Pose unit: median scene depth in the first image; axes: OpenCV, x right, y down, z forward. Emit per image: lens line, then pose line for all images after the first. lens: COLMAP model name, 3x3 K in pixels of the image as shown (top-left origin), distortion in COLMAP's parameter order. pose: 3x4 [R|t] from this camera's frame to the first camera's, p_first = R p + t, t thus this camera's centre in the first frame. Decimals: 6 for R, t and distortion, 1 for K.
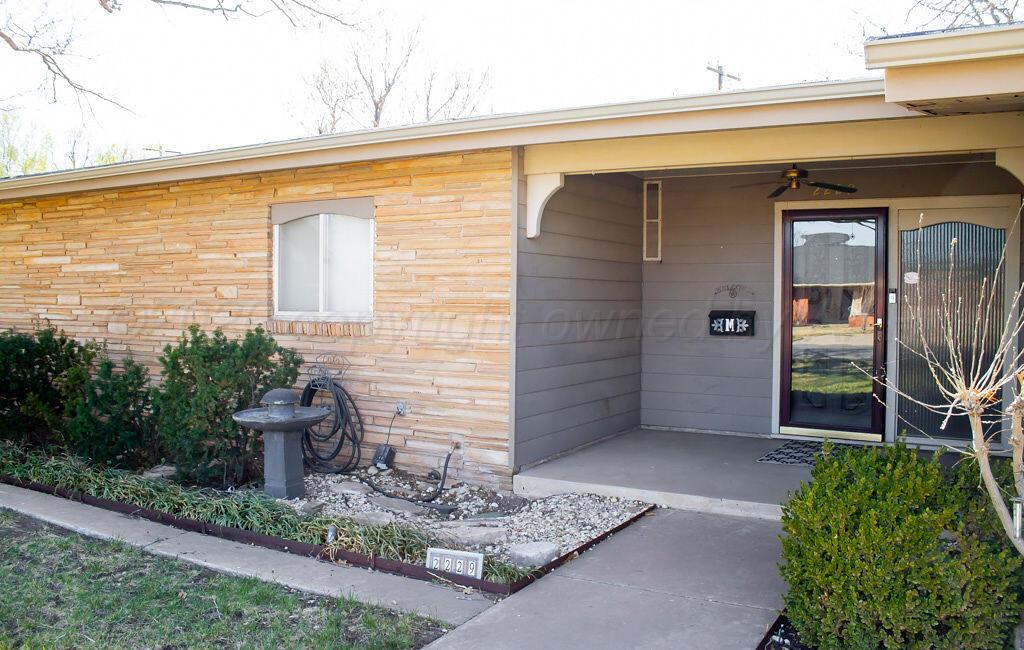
lens RADIAL K [[875.6, 0, 511.7], [0, 875.6, 323.0], [0, 0, 1]] dist [-0.108719, -0.008033]
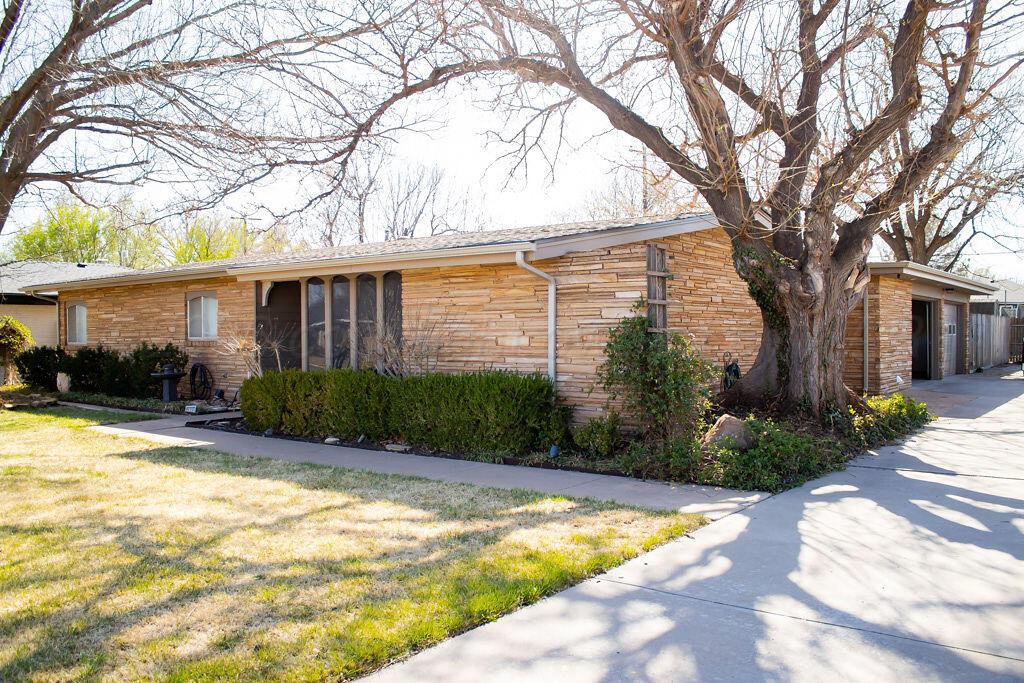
lens RADIAL K [[860.4, 0, 511.6], [0, 860.4, 342.5], [0, 0, 1]] dist [-0.098642, 0.042539]
pose [[0.990719, -0.015510, -0.135037, 0.978750], [0.013173, 0.999748, -0.018186, 0.058740], [0.135285, 0.016238, 0.990674, -1.260045]]
